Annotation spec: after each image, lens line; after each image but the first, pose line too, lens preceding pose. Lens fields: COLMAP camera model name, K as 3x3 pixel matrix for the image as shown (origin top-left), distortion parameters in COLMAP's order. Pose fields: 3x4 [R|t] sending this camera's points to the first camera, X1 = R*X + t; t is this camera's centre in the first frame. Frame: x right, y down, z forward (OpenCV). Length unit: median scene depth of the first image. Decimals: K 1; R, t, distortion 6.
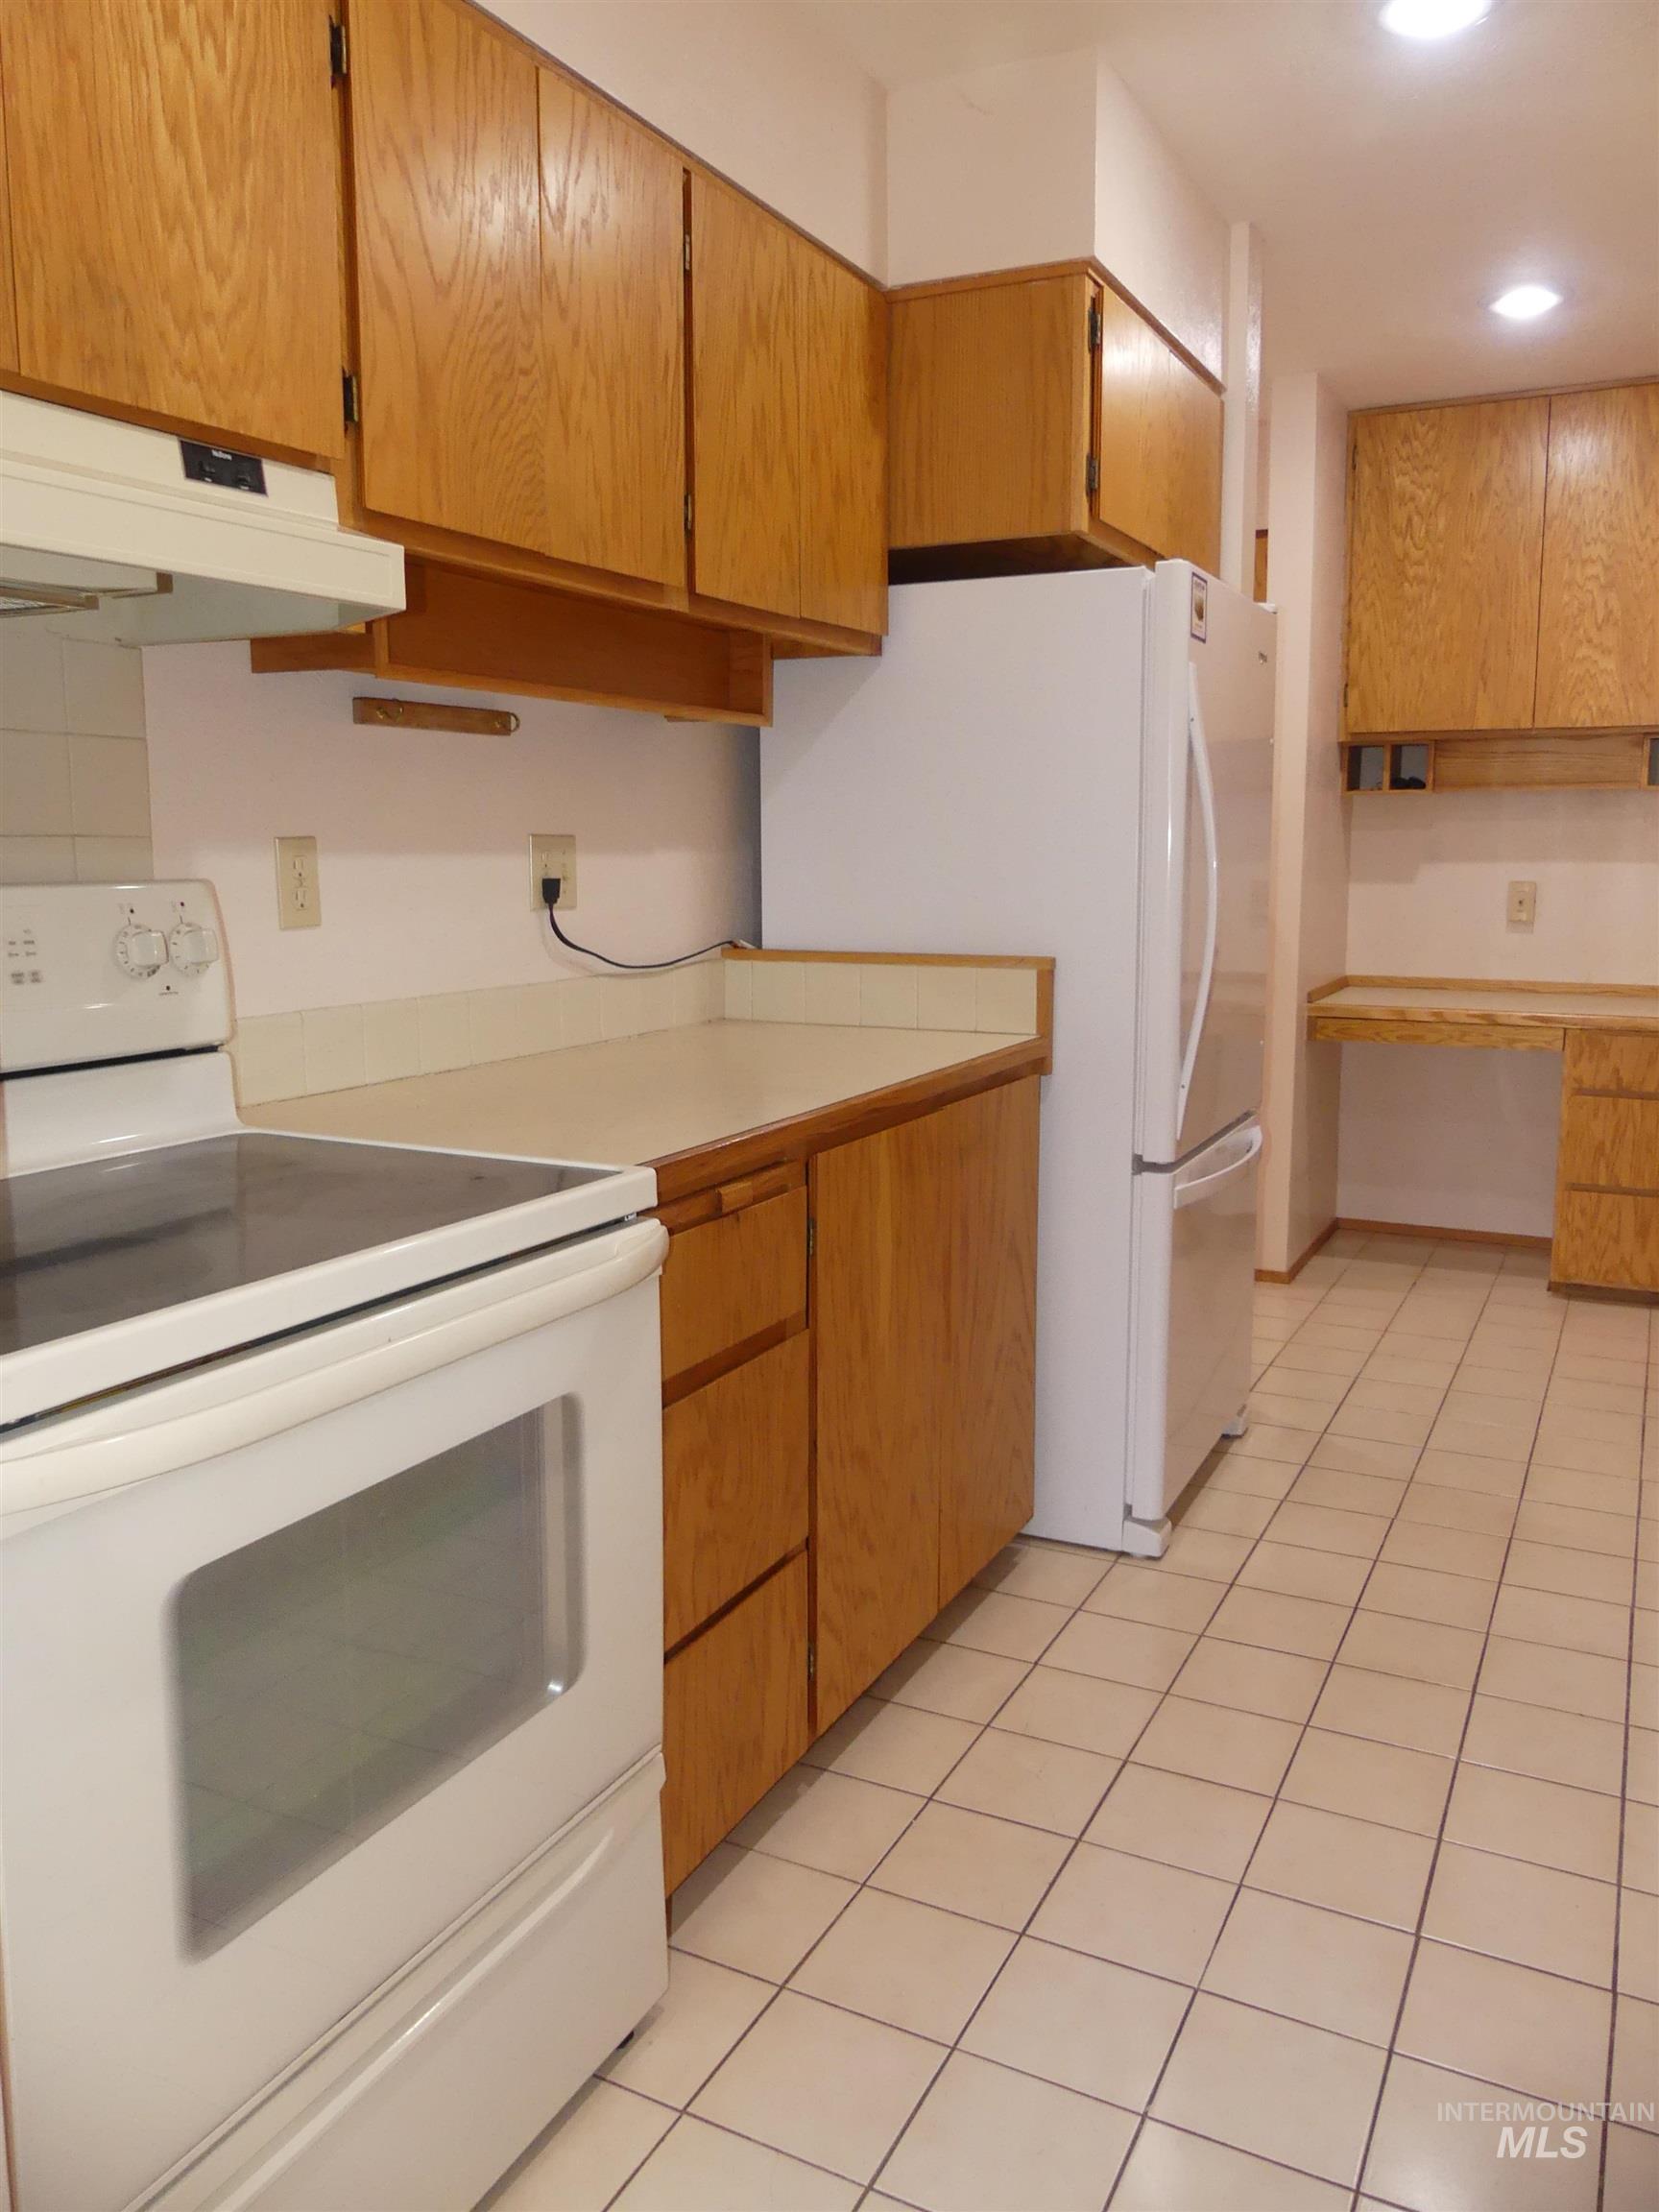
lens RADIAL K [[1649.1, 0, 884.1], [0, 1649.1, 1088.8], [0, 0, 1]] dist [-0.033343, 0.035752]
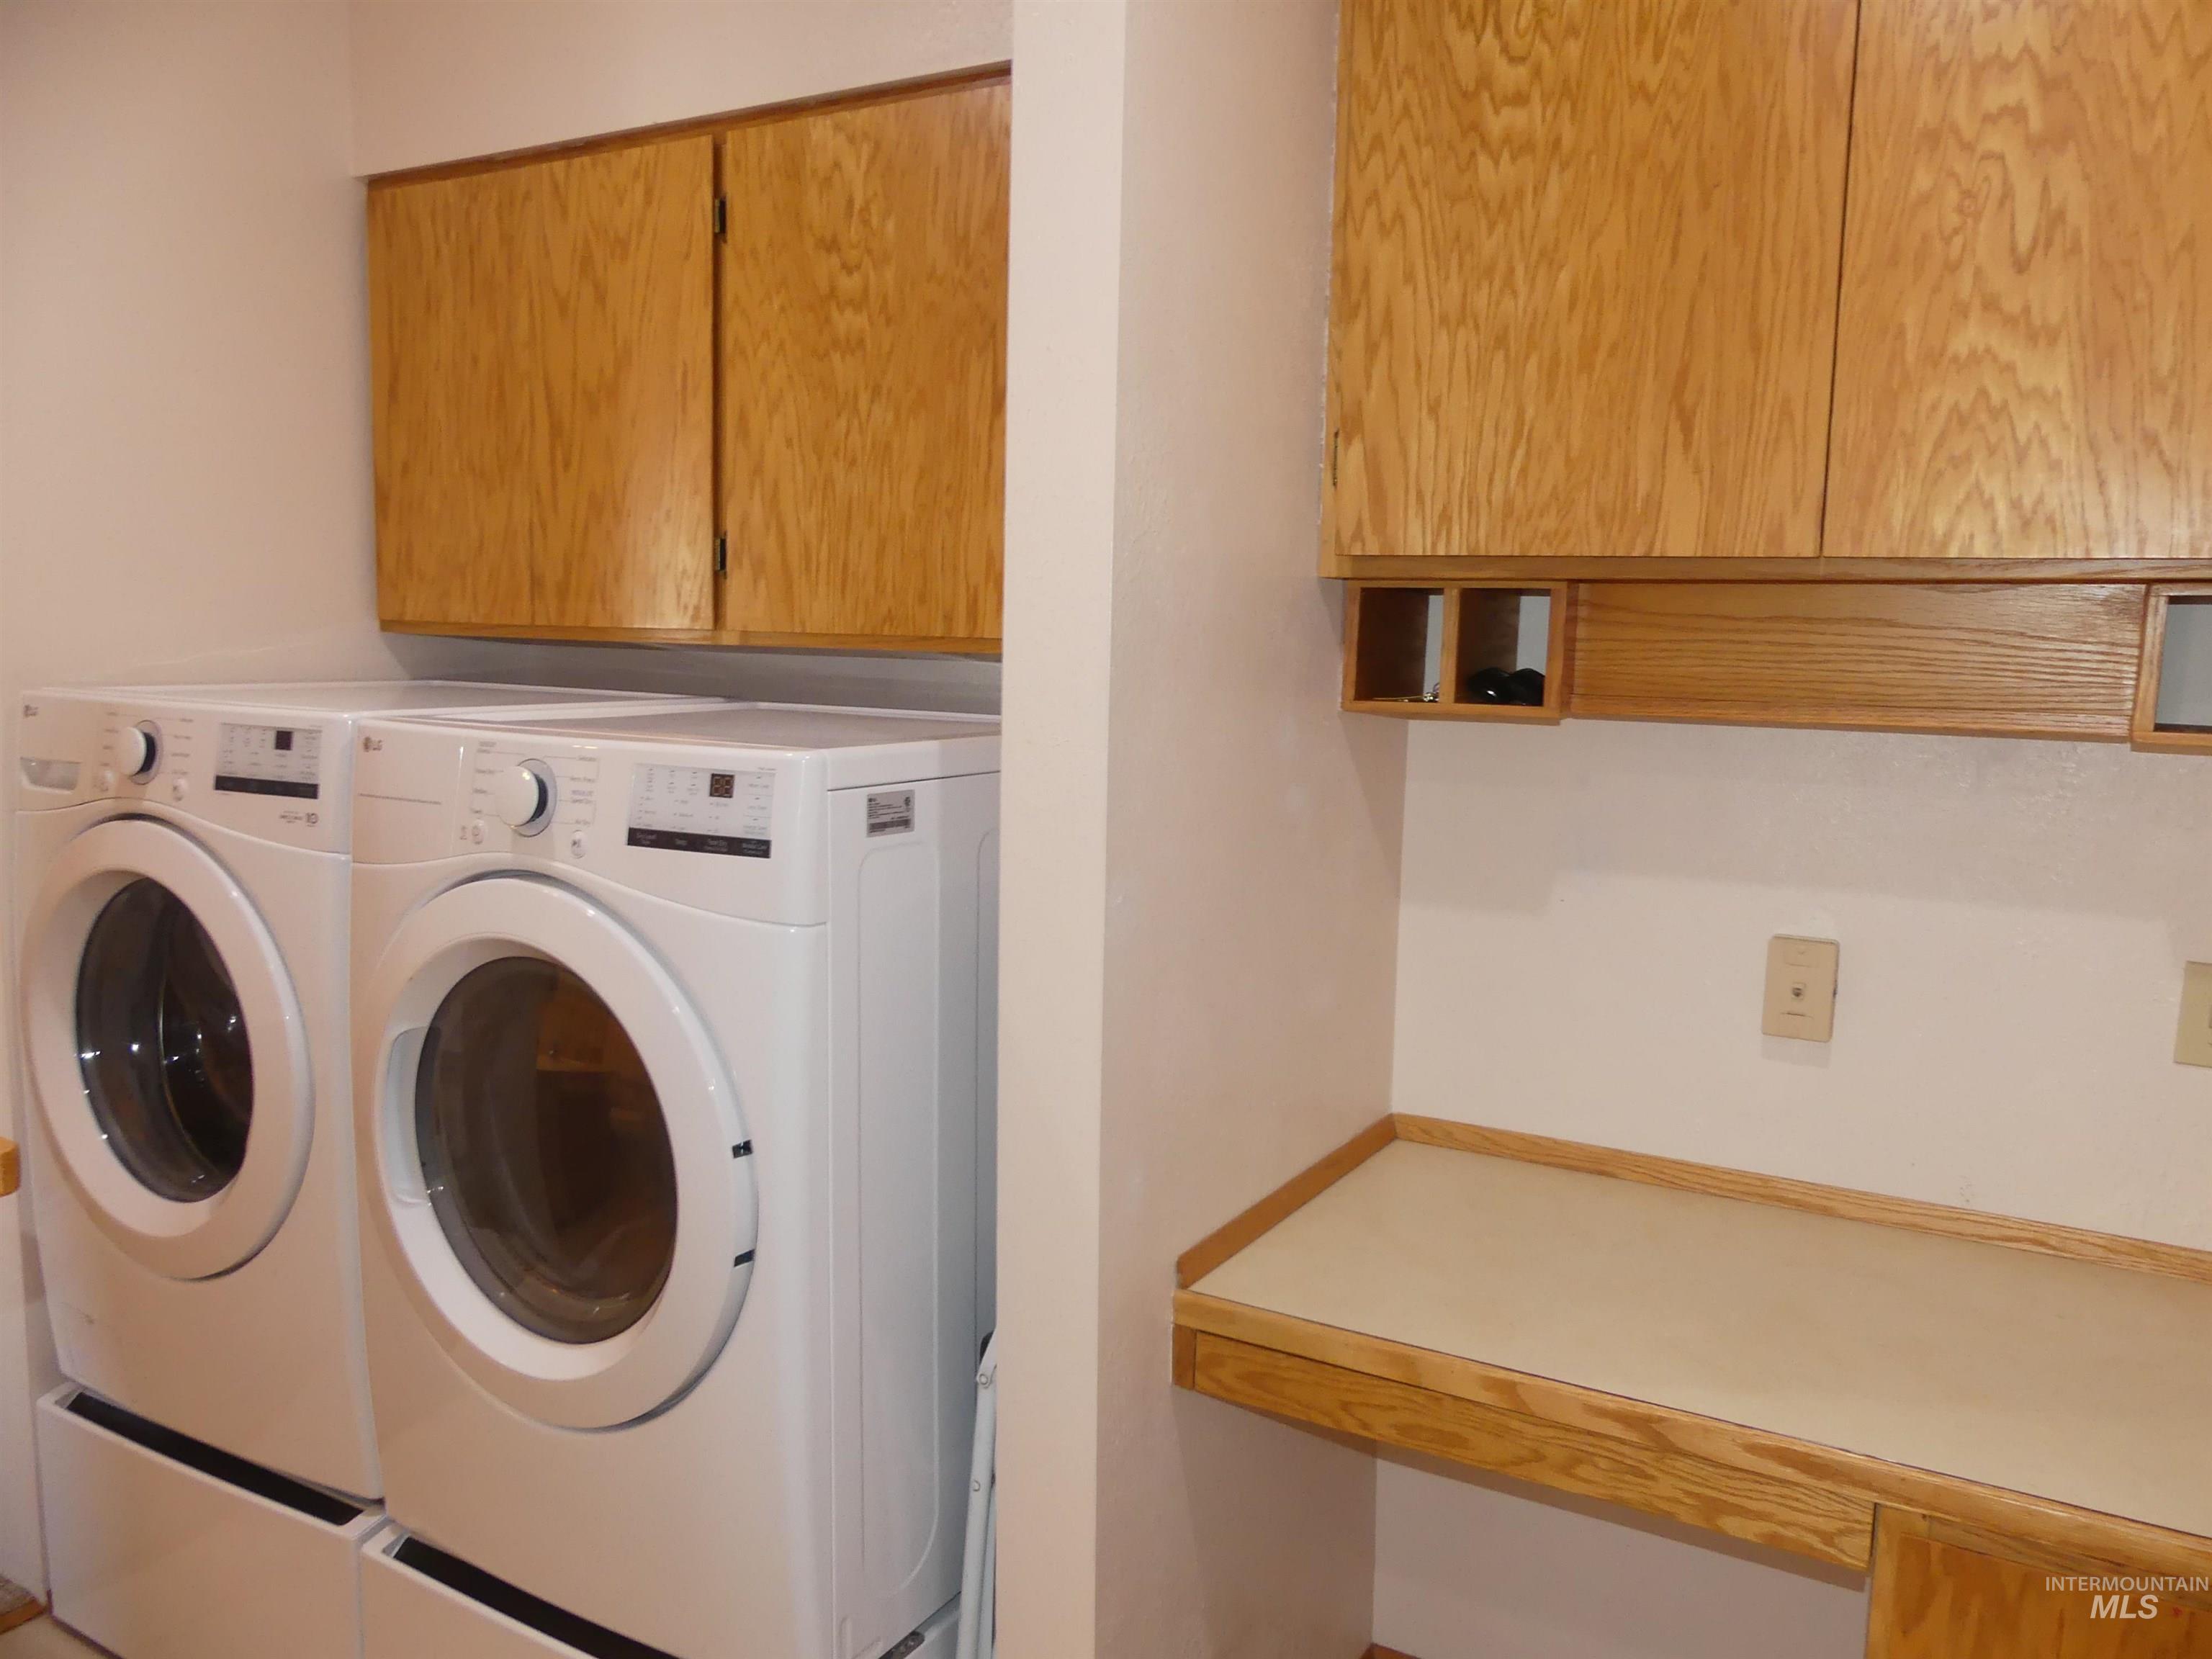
lens RADIAL K [[1649.1, 0, 1173.6], [0, 1649.1, 845.1], [0, 0, 1]] dist [-0.033343, 0.035752]
pose [[0.997939, 0.033560, -0.054689, 0.274599], [-0.034767, 0.999169, -0.021272, -0.143762], [0.053930, 0.023130, 0.998277, 0.633440]]
